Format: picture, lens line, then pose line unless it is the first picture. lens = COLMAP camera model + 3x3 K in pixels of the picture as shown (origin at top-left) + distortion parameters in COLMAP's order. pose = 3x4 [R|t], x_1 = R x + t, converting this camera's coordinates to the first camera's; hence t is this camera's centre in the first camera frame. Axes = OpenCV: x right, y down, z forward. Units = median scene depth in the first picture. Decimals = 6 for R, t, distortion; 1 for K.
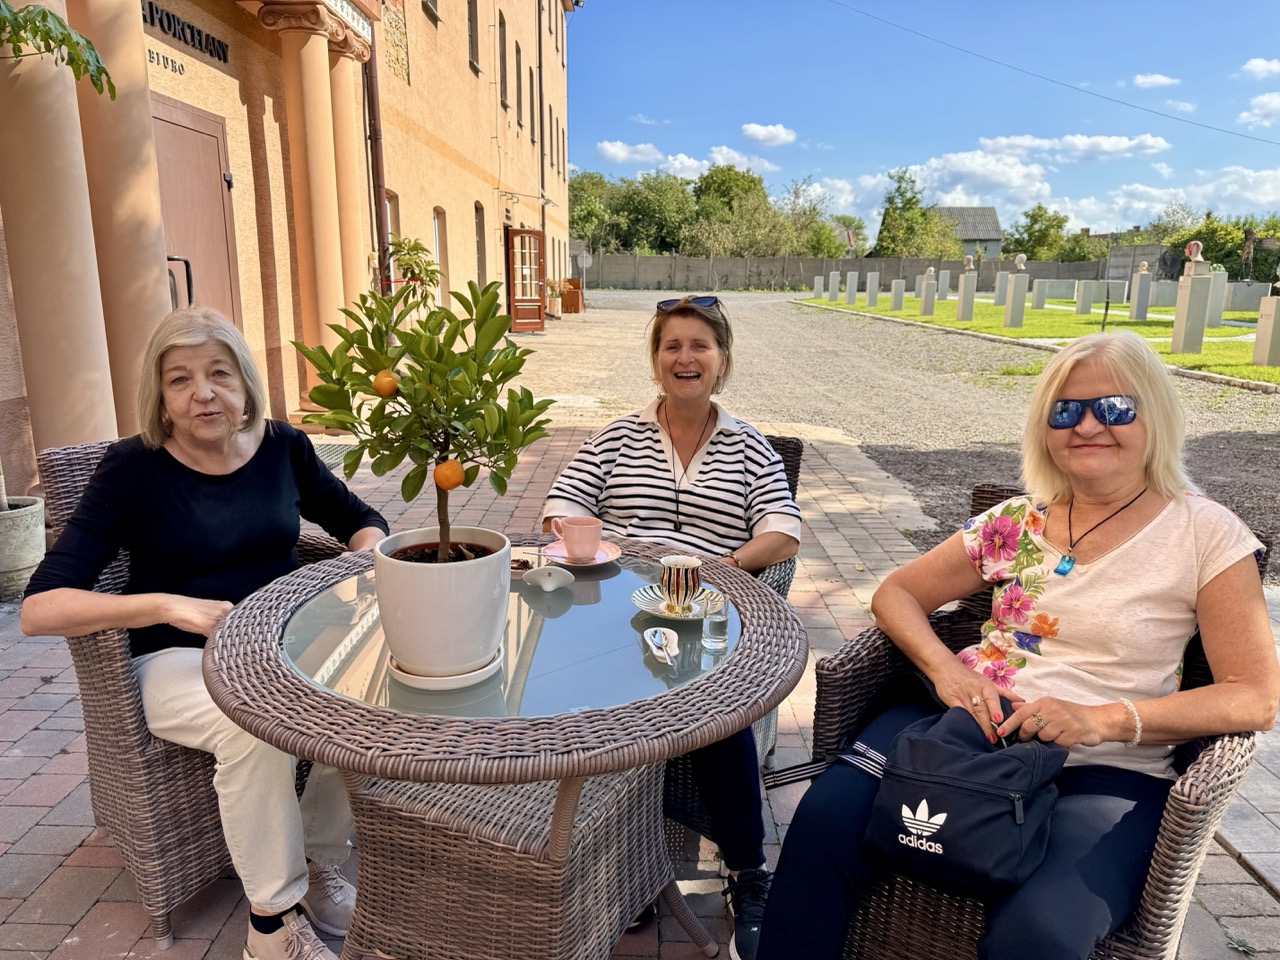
lens RADIAL K [[894.3, 0, 640.0], [0, 894.3, 480.0], [0, 0, 1]] dist [0.002331, 0.028421]
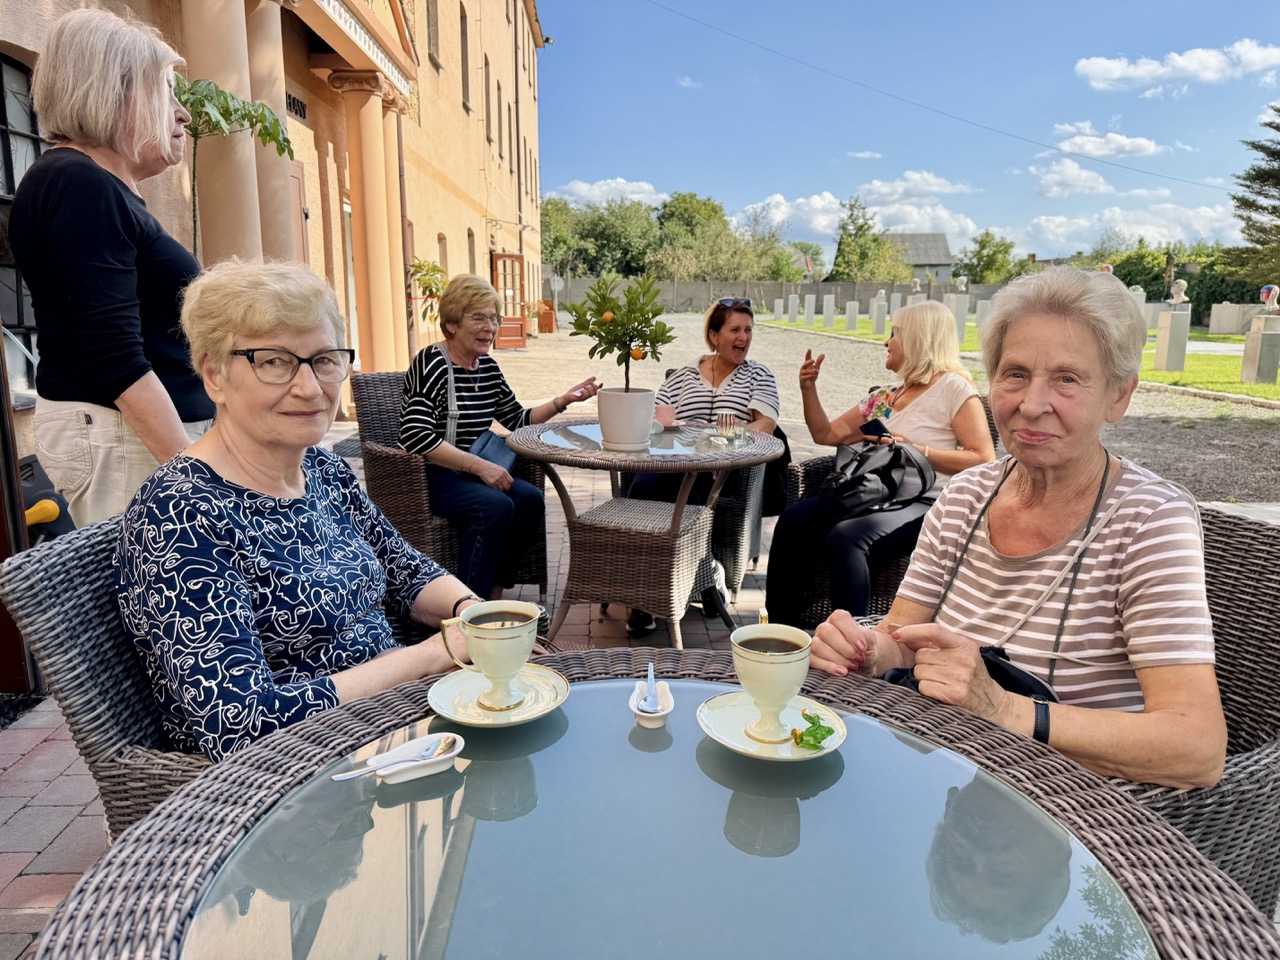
lens RADIAL K [[978.0, 0, 640.0], [0, 978.0, 480.0], [0, 0, 1]] dist [0.061293, 0.000334]
pose [[0.998353, -0.008898, 0.056679, -0.030634], [0.011538, 0.998855, -0.046435, 0.037296], [-0.056201, 0.047013, 0.997312, -0.134493]]
